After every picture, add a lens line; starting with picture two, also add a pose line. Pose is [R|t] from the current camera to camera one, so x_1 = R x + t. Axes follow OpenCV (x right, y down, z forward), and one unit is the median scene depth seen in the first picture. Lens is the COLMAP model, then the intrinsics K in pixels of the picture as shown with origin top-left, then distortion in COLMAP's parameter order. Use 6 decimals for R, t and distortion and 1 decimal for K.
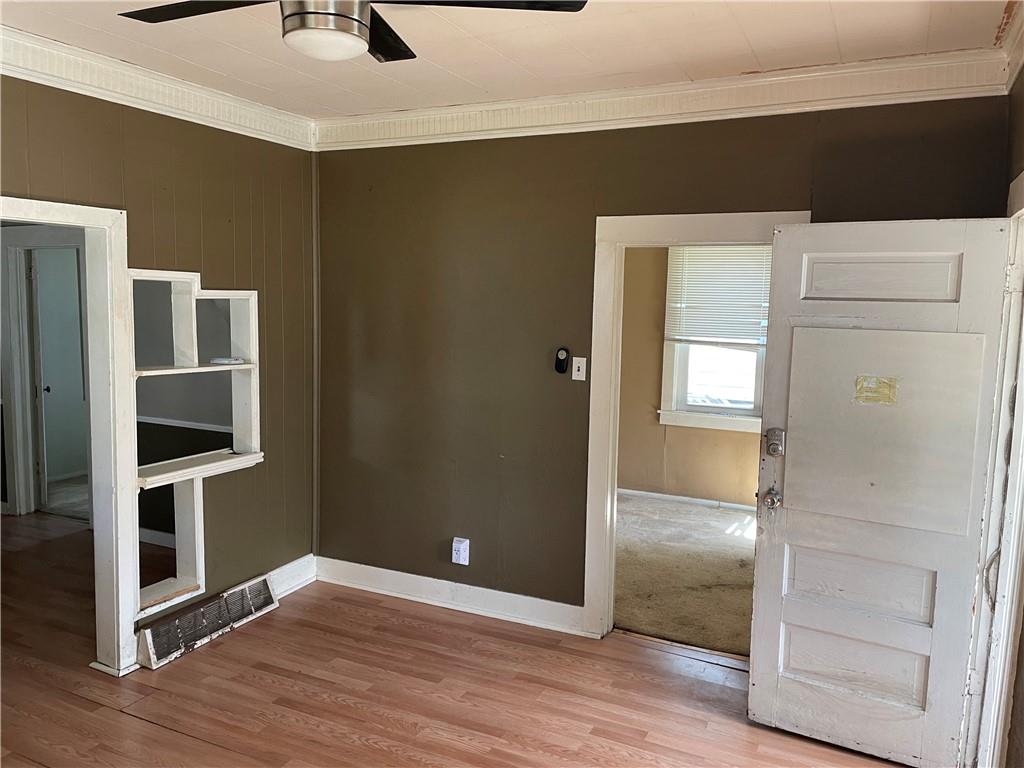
lens RADIAL K [[770.6, 0, 515.5], [0, 770.6, 378.4], [0, 0, 1]] dist [0.087778, -0.113315]
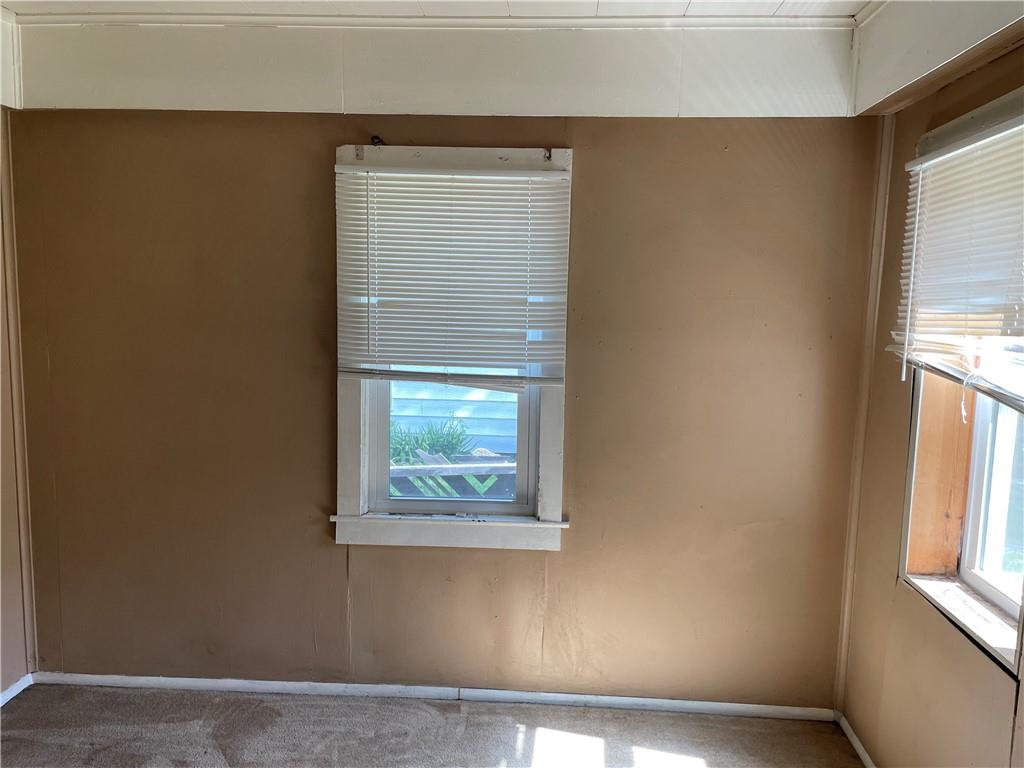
lens RADIAL K [[770.6, 0, 511.7], [0, 770.6, 385.7], [0, 0, 1]] dist [0.087778, -0.113315]
pose [[0.925709, -0.043863, 0.375685, 0.112410], [0.037846, 0.999010, 0.023385, -0.048813], [-0.376339, -0.007429, 0.926452, 0.517971]]
